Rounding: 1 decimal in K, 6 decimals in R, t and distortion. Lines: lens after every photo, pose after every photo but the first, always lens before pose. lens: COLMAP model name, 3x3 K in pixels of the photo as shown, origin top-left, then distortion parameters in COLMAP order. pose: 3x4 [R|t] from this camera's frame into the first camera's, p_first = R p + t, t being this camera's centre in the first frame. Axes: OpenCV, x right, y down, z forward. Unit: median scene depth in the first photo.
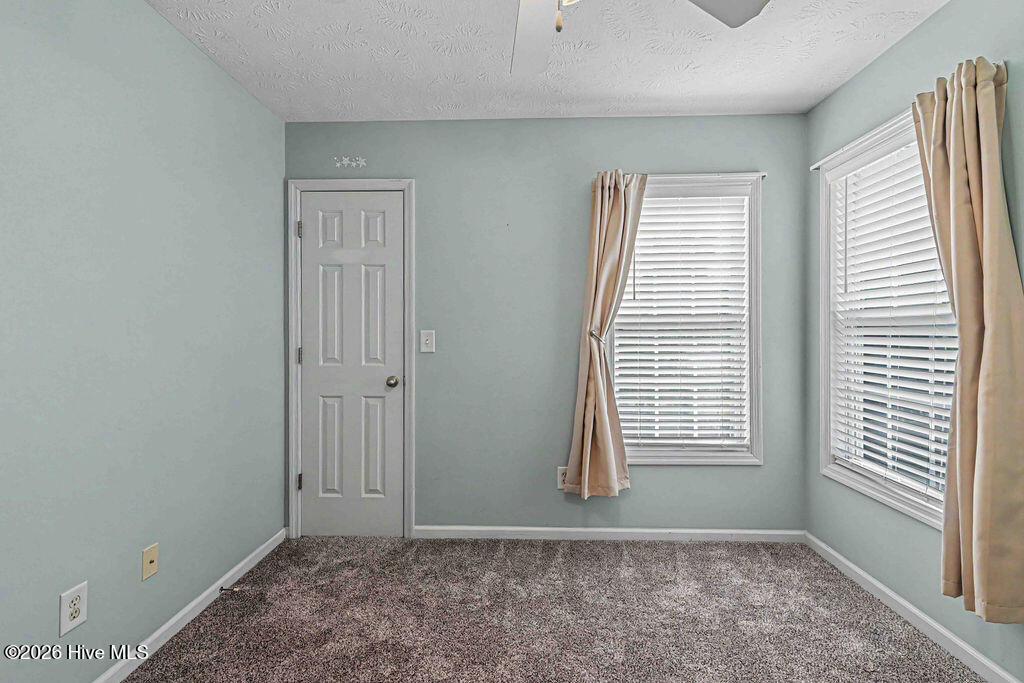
lens RADIAL K [[467.7, 0, 507.4], [0, 467.7, 333.6], [0, 0, 1]] dist [0.015748, 0.000607]
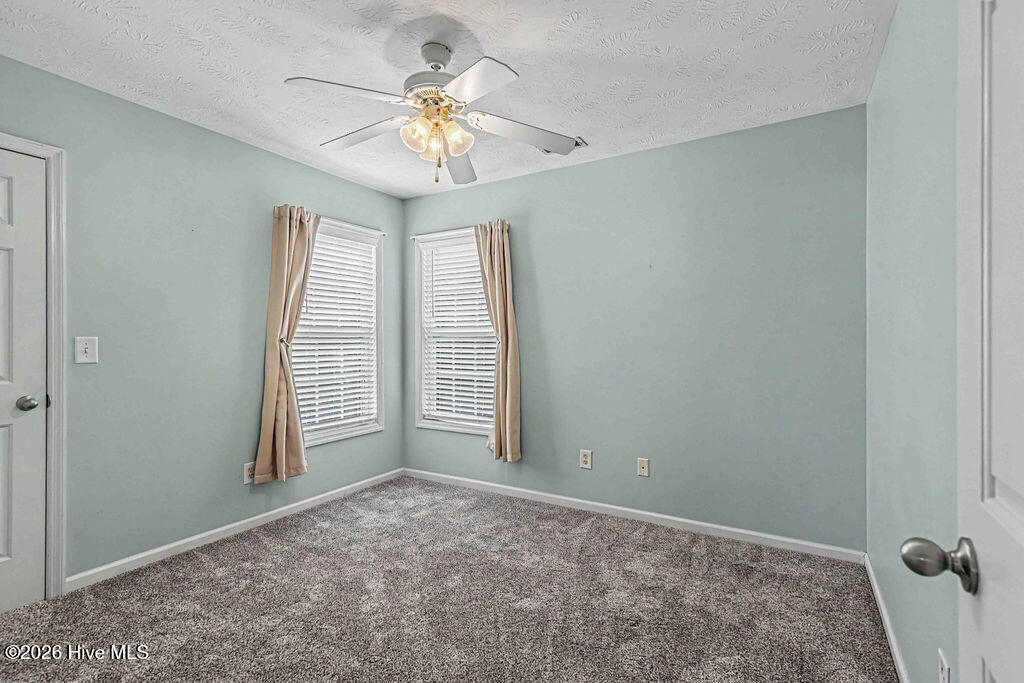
lens RADIAL K [[467.7, 0, 514.9], [0, 467.7, 337.5], [0, 0, 1]] dist [0.015748, 0.000607]
pose [[0.487999, 0.006624, 0.872819, -0.557386], [0.003003, 0.999953, -0.009267, 0.004880], [-0.872839, 0.007143, 0.487956, -0.081132]]
